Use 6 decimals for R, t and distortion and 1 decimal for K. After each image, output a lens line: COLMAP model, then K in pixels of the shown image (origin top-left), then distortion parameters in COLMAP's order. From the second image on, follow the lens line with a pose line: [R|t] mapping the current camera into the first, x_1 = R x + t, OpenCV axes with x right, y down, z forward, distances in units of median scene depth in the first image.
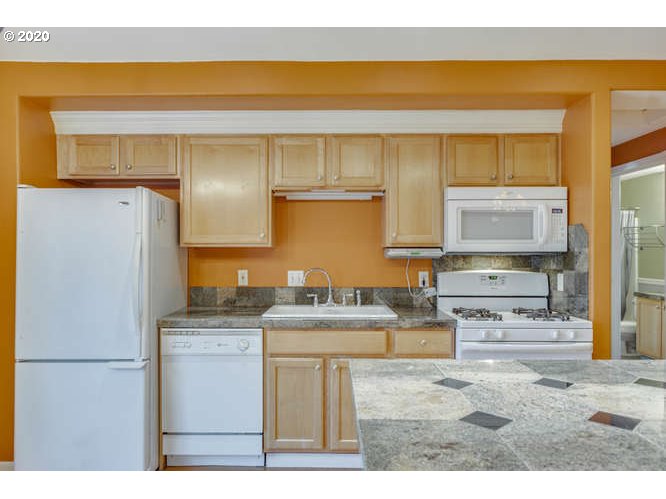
lens RADIAL K [[463.2, 0, 333.0], [0, 463.2, 249.5], [0, 0, 1]] dist [0.000905, 0.000156]
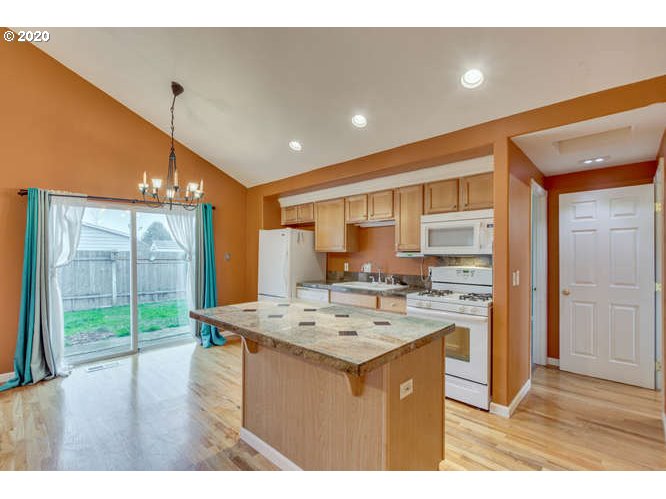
lens RADIAL K [[304.5, 0, 334.2], [0, 304.5, 252.9], [0, 0, 1]] dist [0.001635, 0.000289]
pose [[0.738103, -0.001266, -0.674687, 0.730141], [0.001792, 0.999998, 0.000083, -0.000557], [0.674686, -0.001270, 0.738104, -0.022519]]
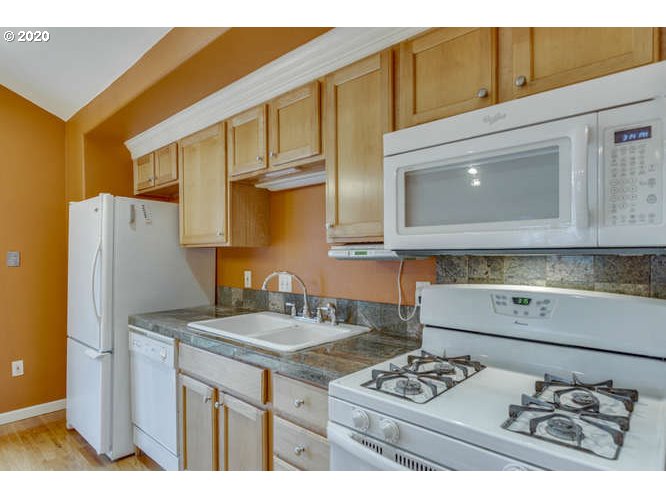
lens RADIAL K [[376.3, 0, 324.3], [0, 376.3, 251.5], [0, 0, 1]] dist [0.004646, 0.000556]
pose [[0.738067, -0.006933, -0.674691, 0.482367], [0.010535, 0.999944, 0.001250, 0.005332], [0.674645, -0.008030, 0.738099, 0.589458]]
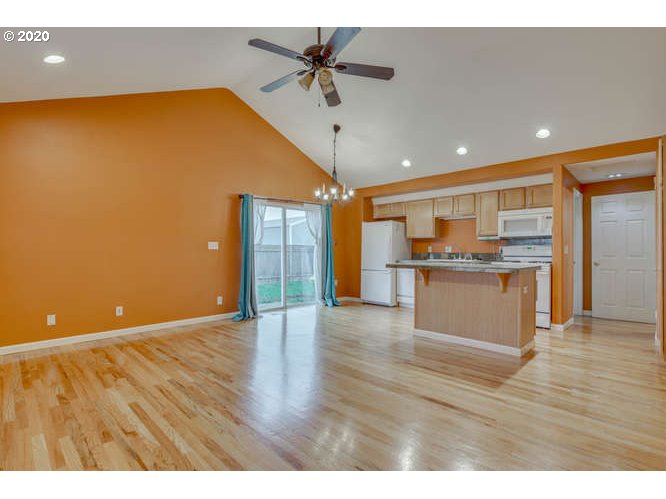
lens RADIAL K [[323.2, 0, 333.0], [0, 323.2, 249.5], [0, 0, 1]] dist [0.001941, -0.000142]
pose [[0.721878, -0.002907, -0.692014, 0.783973], [0.000252, 0.999992, -0.003939, 0.076092], [0.692020, 0.002669, 0.721873, -0.852879]]
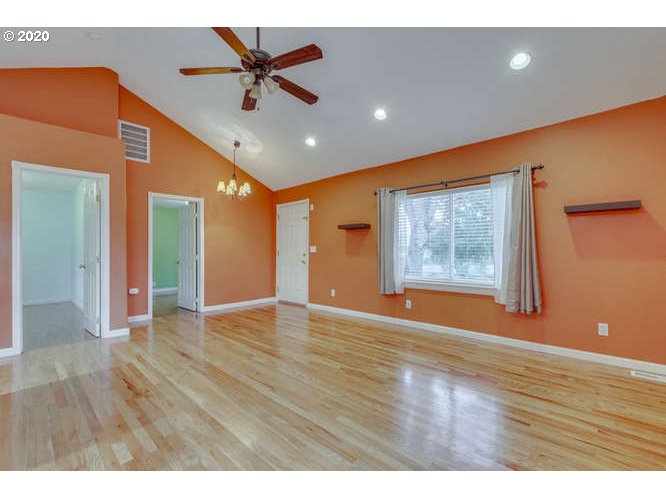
lens RADIAL K [[303.2, 0, 320.6], [0, 303.2, 251.3], [0, 0, 1]] dist [-0.002175, 0.000145]
pose [[-0.700858, 0.002922, 0.713295, -0.560209], [-0.001263, 0.999985, -0.005338, 0.081309], [-0.713300, -0.004642, -0.700844, 0.225162]]
